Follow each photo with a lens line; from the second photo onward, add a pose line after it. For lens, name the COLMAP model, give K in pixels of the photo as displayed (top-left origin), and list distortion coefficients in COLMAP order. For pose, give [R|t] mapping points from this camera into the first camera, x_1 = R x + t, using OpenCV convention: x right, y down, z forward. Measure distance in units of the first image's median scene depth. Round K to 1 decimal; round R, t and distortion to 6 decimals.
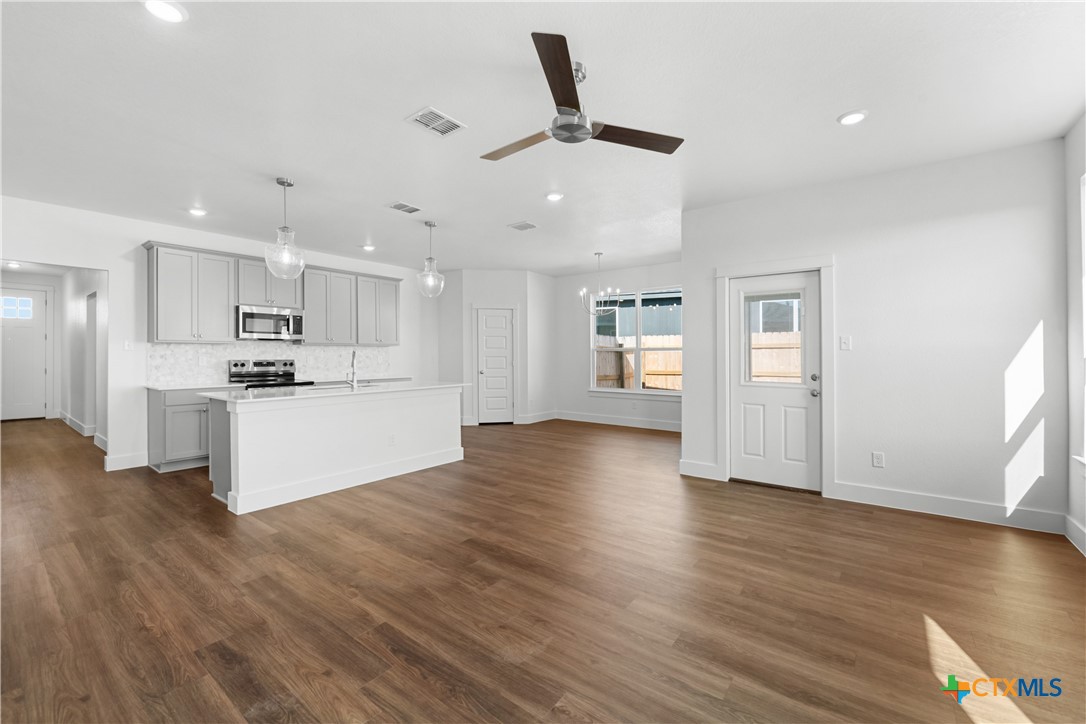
lens RADIAL K [[438.9, 0, 551.7], [0, 438.9, 355.9], [0, 0, 1]] dist [-0.008477, -0.001313]
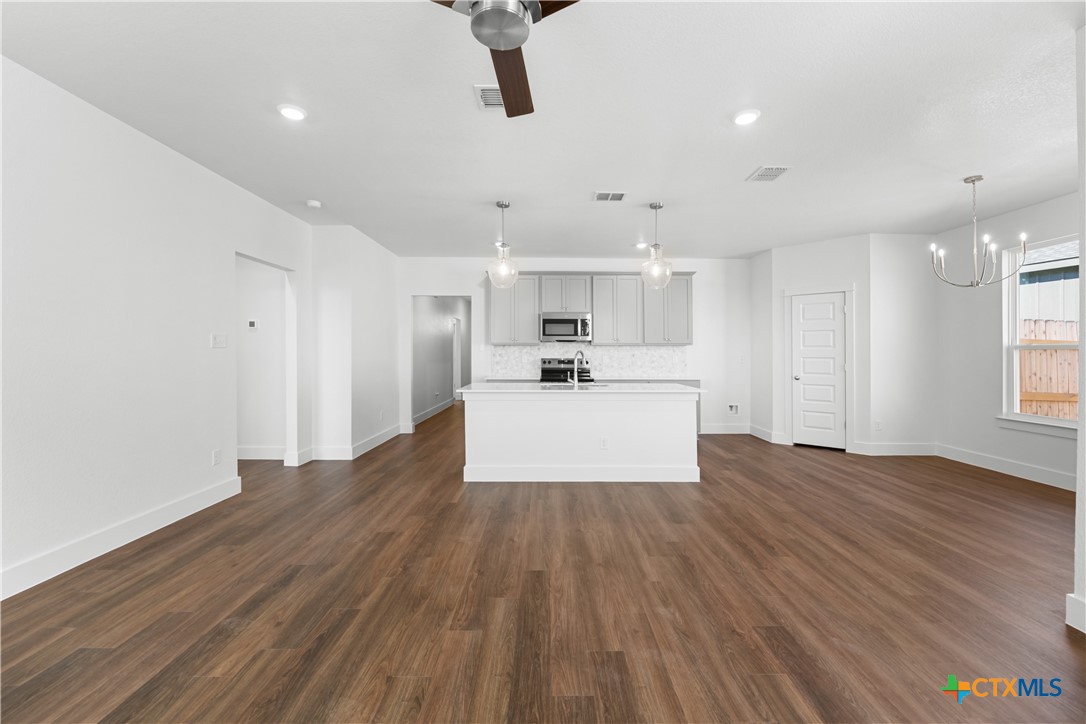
lens RADIAL K [[438.9, 0, 548.2], [0, 438.9, 355.8], [0, 0, 1]] dist [-0.008477, -0.001313]
pose [[0.610050, 0.005510, -0.792344, 0.367361], [-0.006453, 0.999977, 0.001986, 0.000134], [0.792337, 0.003902, 0.610071, 0.369482]]
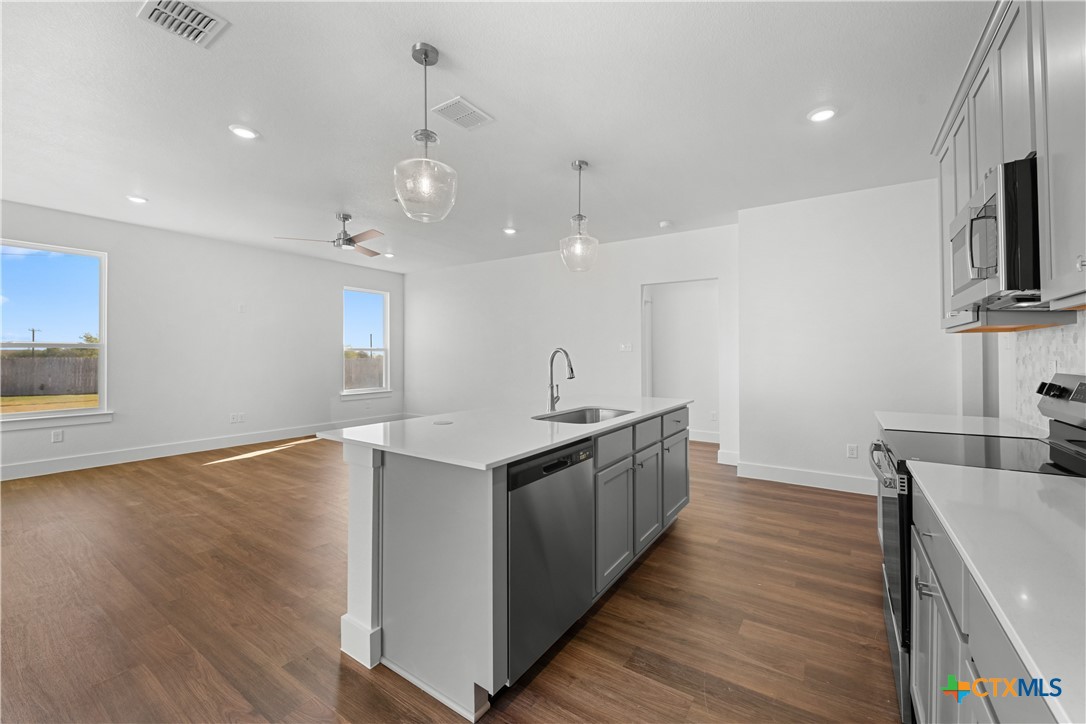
lens RADIAL K [[438.9, 0, 541.8], [0, 438.9, 354.8], [0, 0, 1]] dist [-0.008477, -0.001313]
pose [[-0.998691, 0.000979, -0.051145, -0.475043], [0.000941, 0.999999, 0.000769, 0.001823], [0.051146, 0.000720, -0.998691, 1.845732]]
